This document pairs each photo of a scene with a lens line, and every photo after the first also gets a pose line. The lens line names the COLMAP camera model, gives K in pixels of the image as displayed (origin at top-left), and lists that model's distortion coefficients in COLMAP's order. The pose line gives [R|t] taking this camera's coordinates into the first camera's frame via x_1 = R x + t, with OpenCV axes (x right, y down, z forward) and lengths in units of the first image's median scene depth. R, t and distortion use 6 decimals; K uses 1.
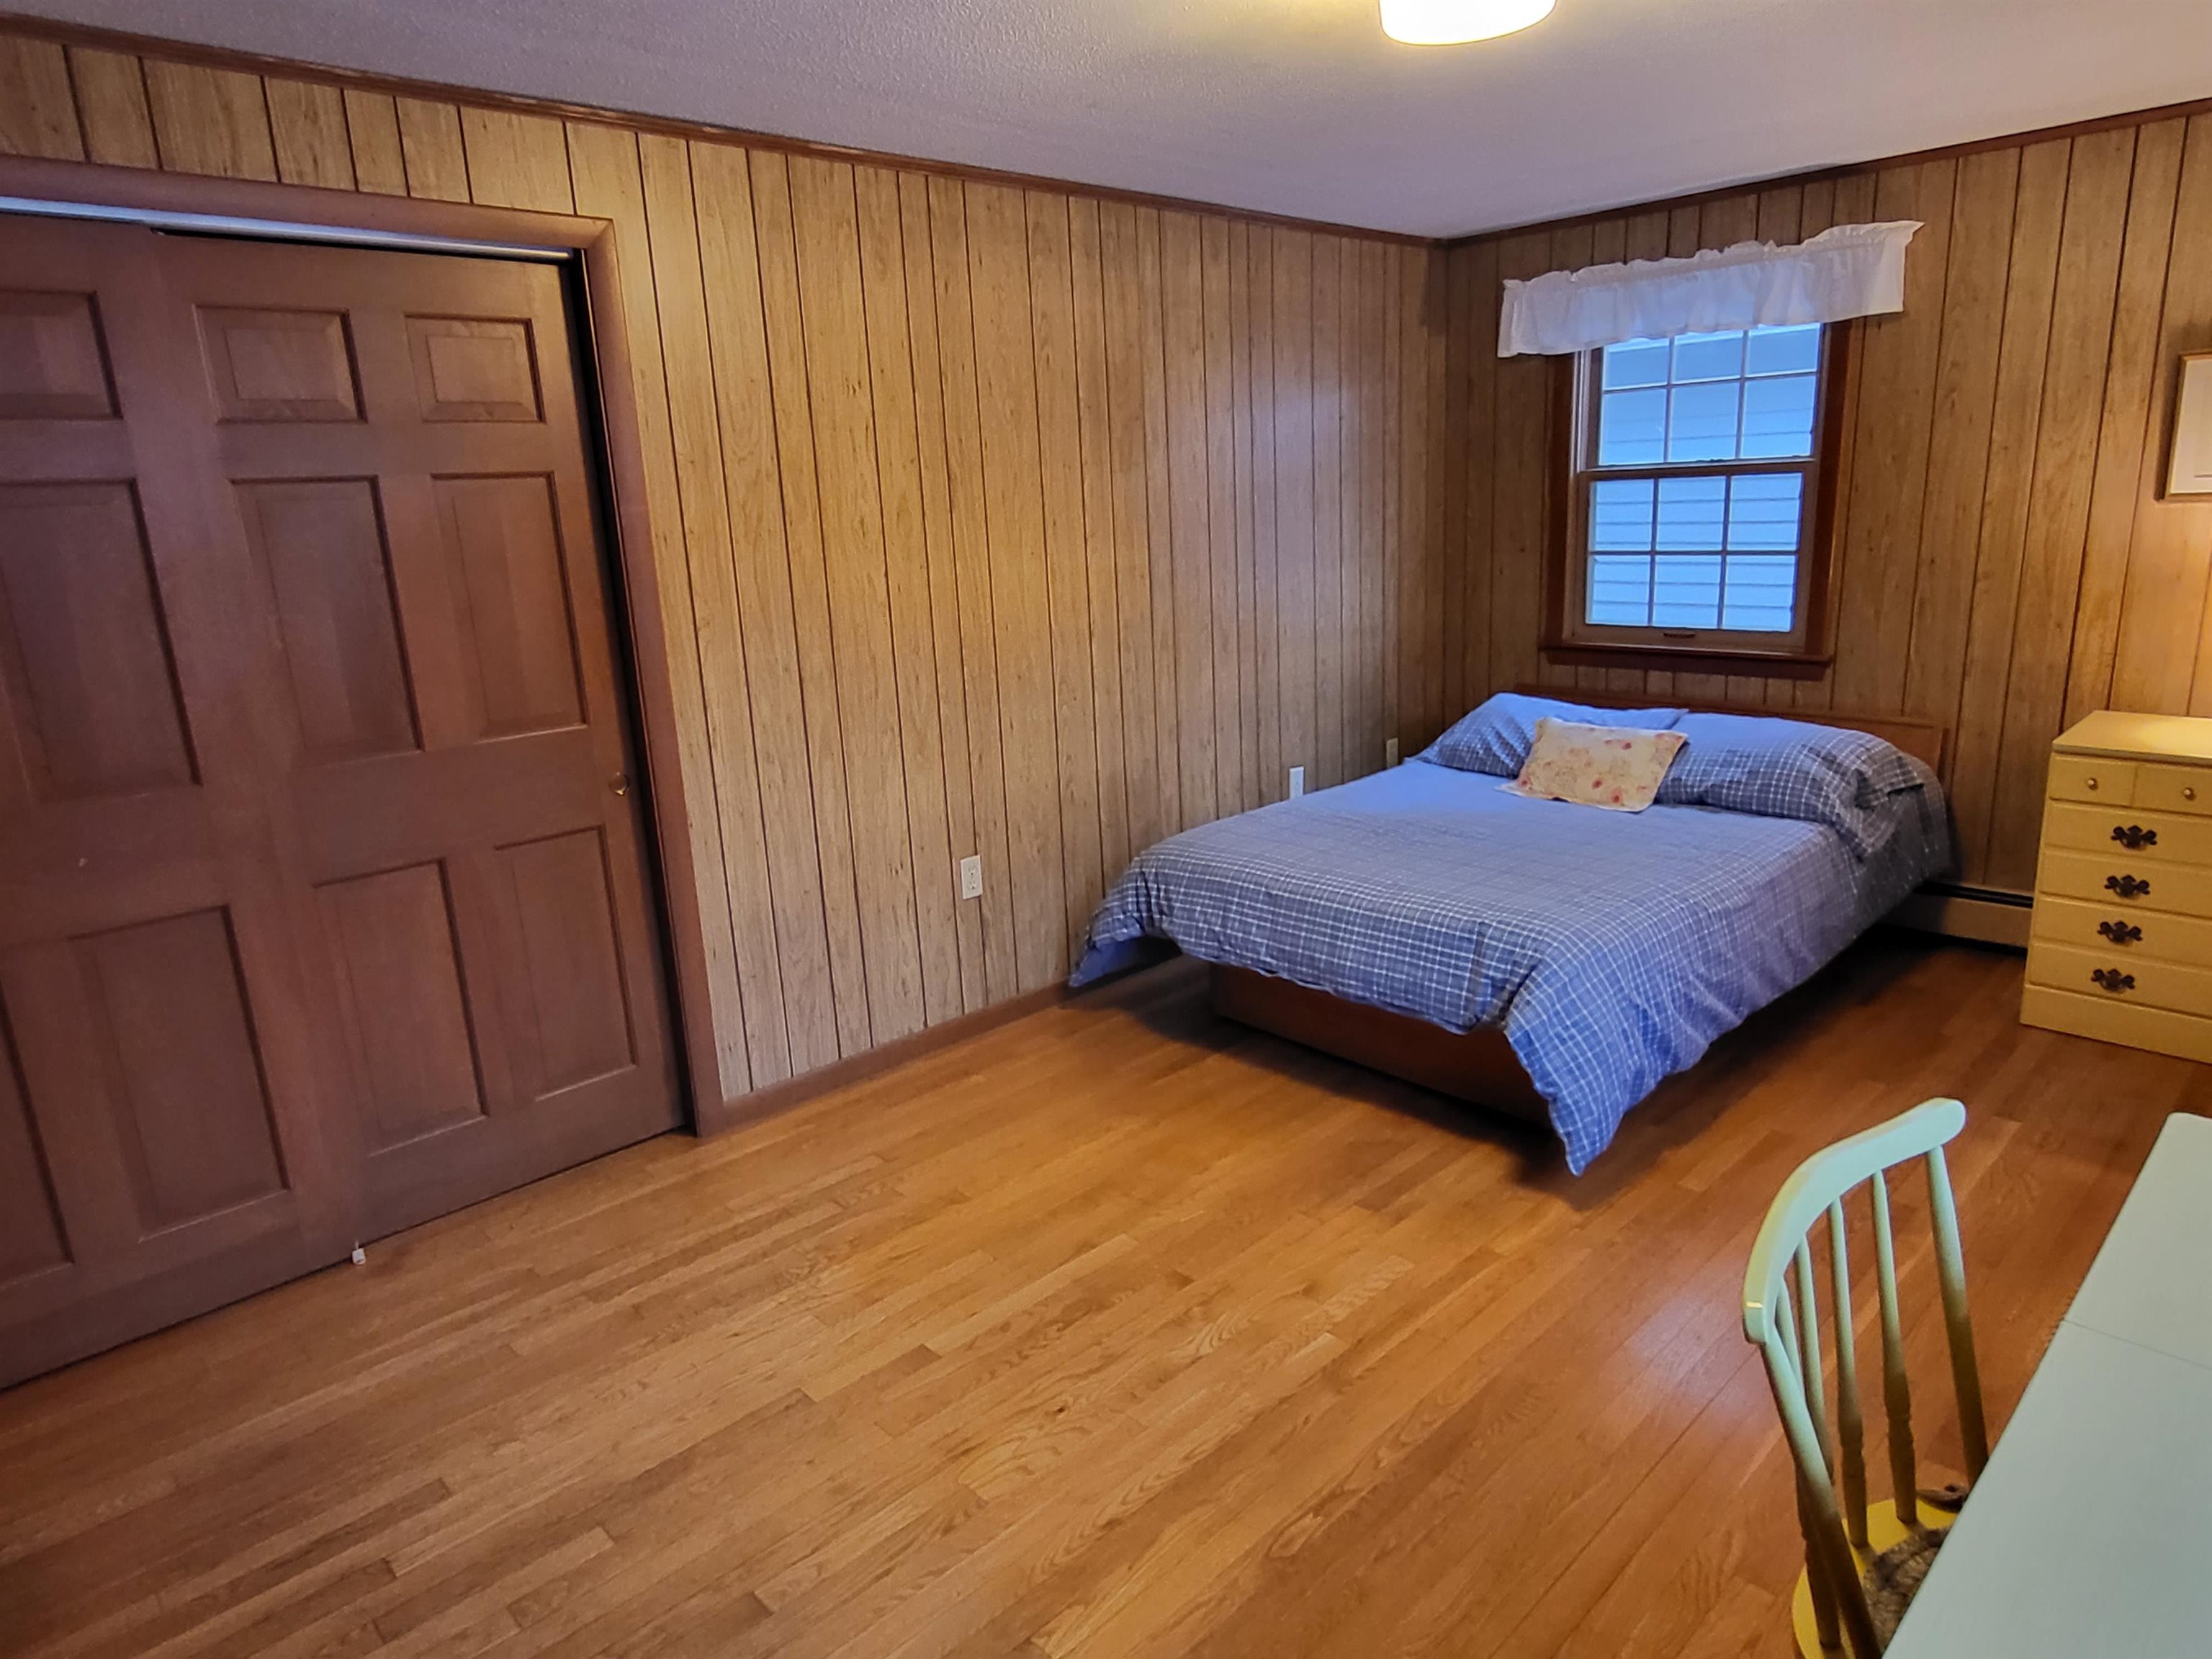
lens RADIAL K [[1341.3, 0, 1119.9], [0, 1341.3, 827.9], [0, 0, 1]] dist [0.014479, 0.000406]
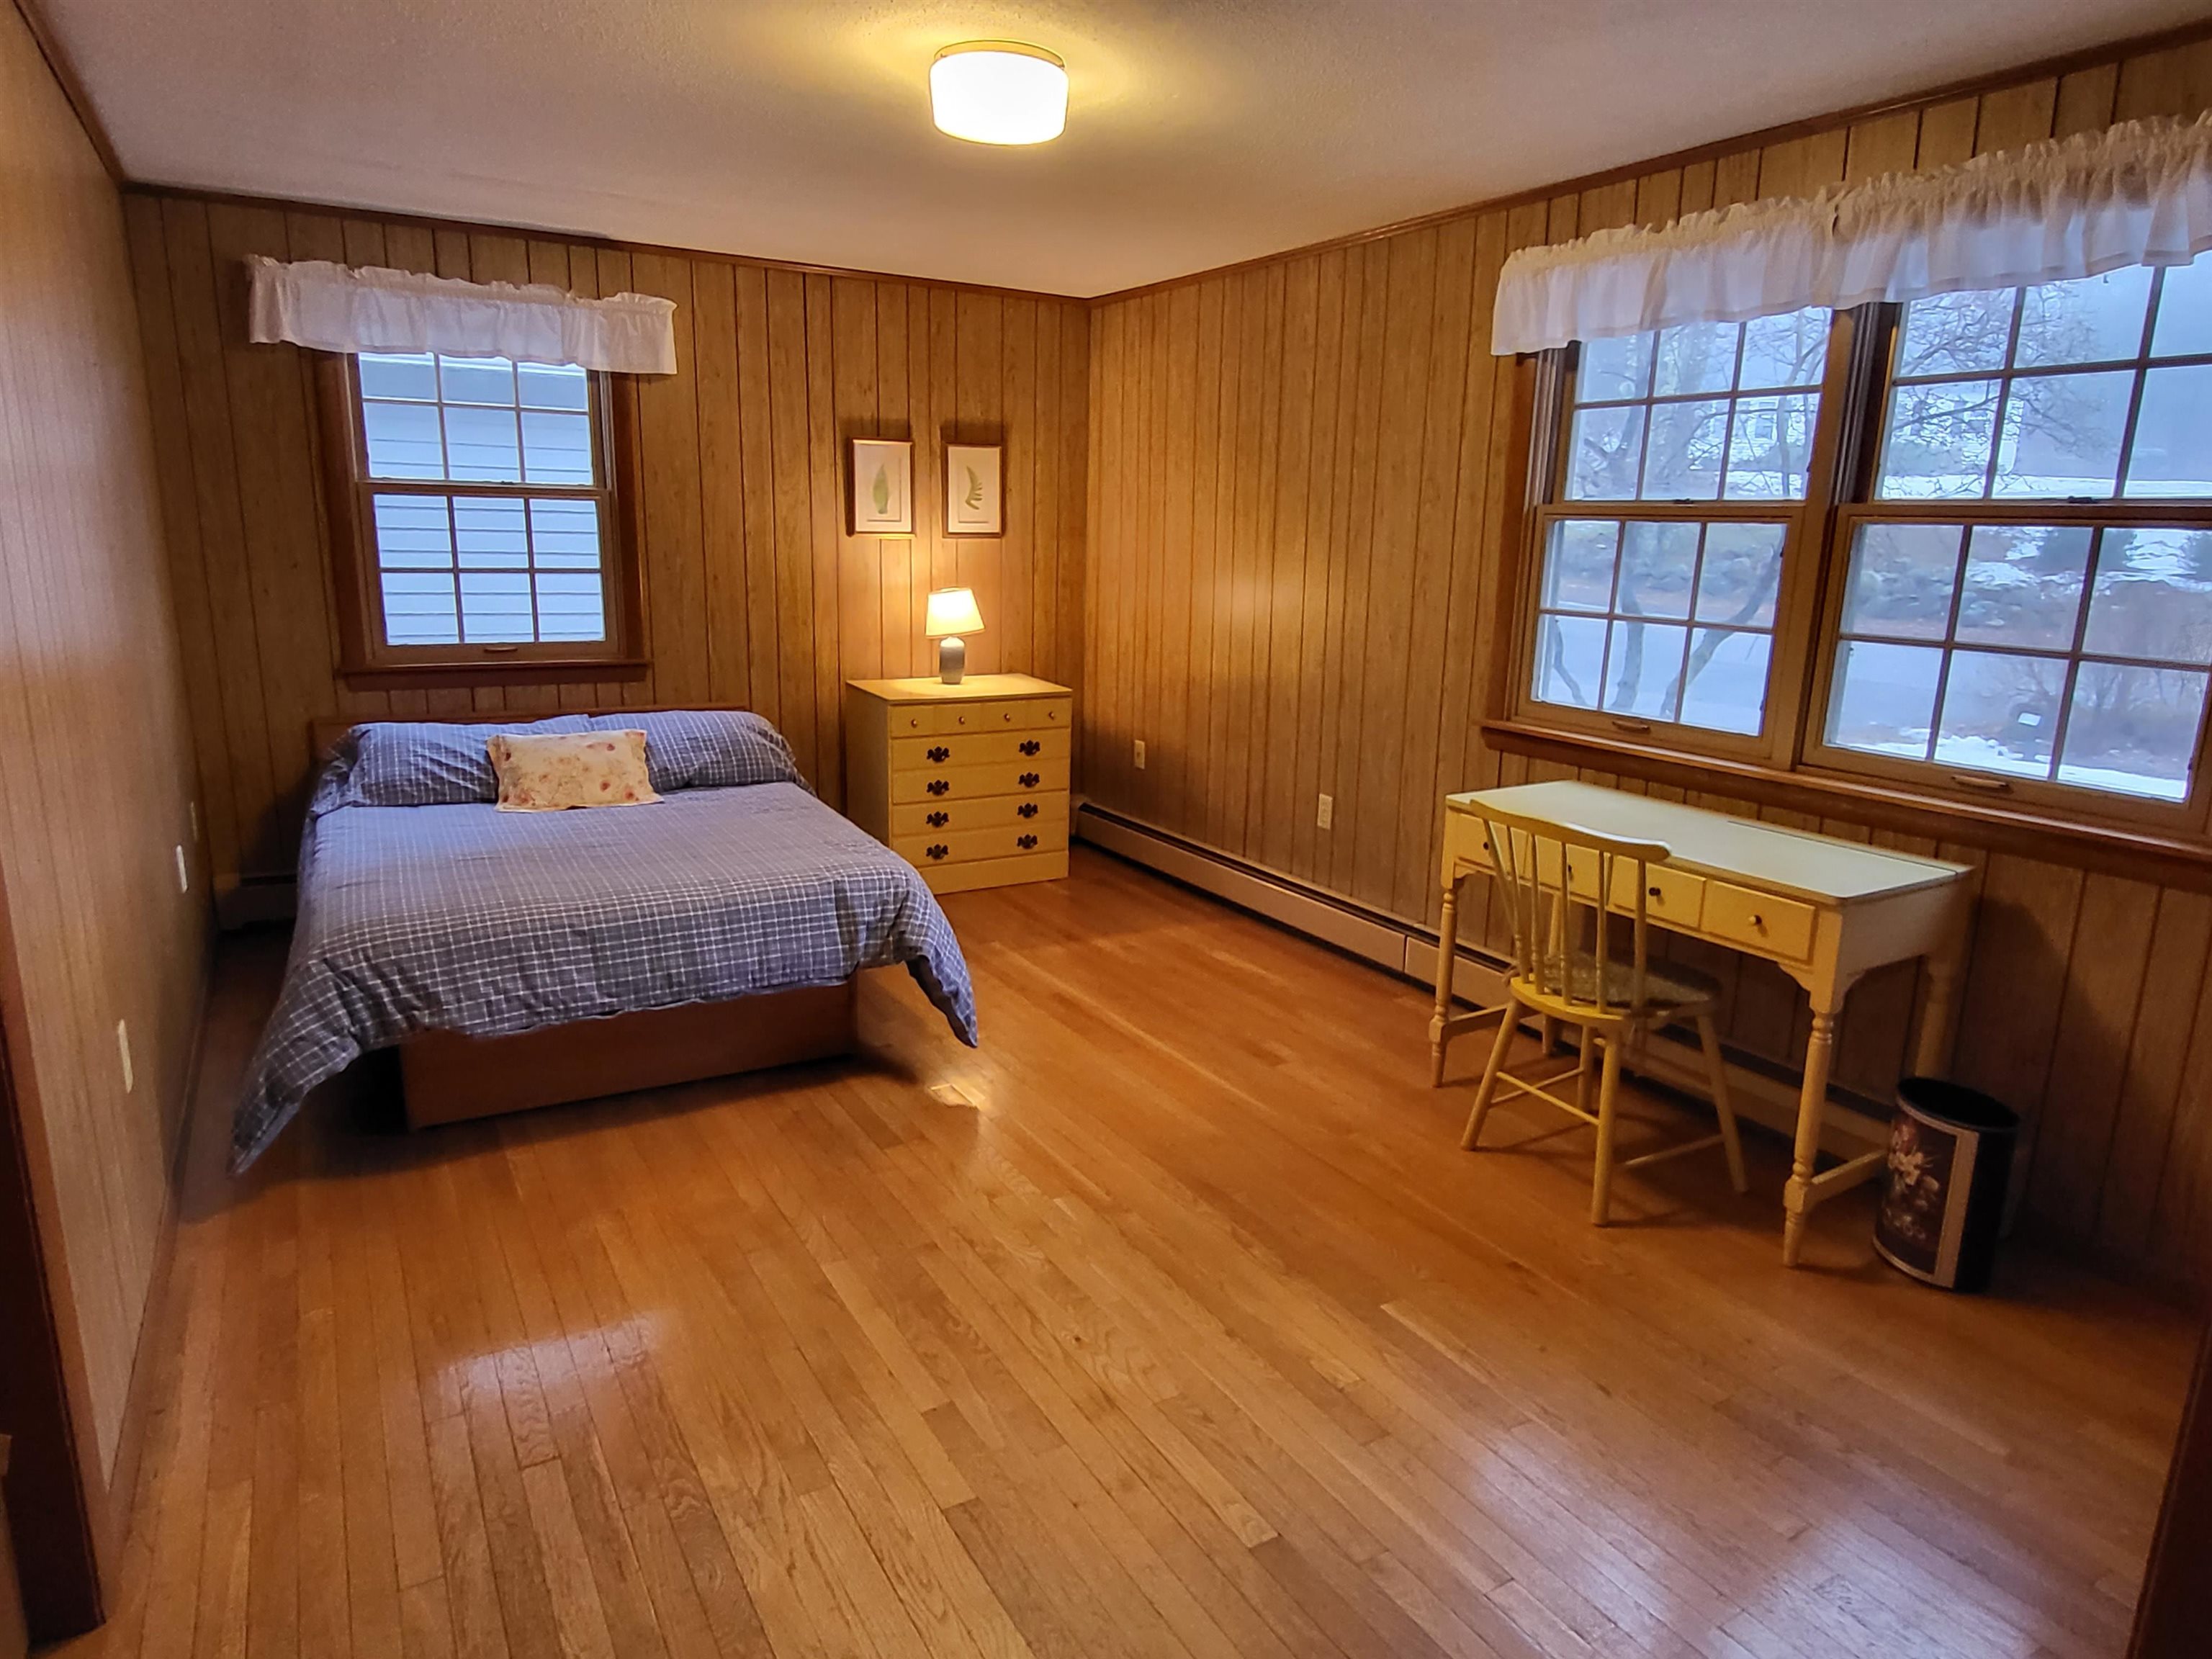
lens RADIAL K [[1341.3, 0, 1119.3], [0, 1341.3, 829.9], [0, 0, 1]] dist [0.014479, 0.000406]
pose [[0.234742, -0.169348, 0.957192, -0.563366], [0.205910, 0.971024, 0.121298, -0.044467], [-0.949999, 0.168621, 0.262811, 0.359067]]
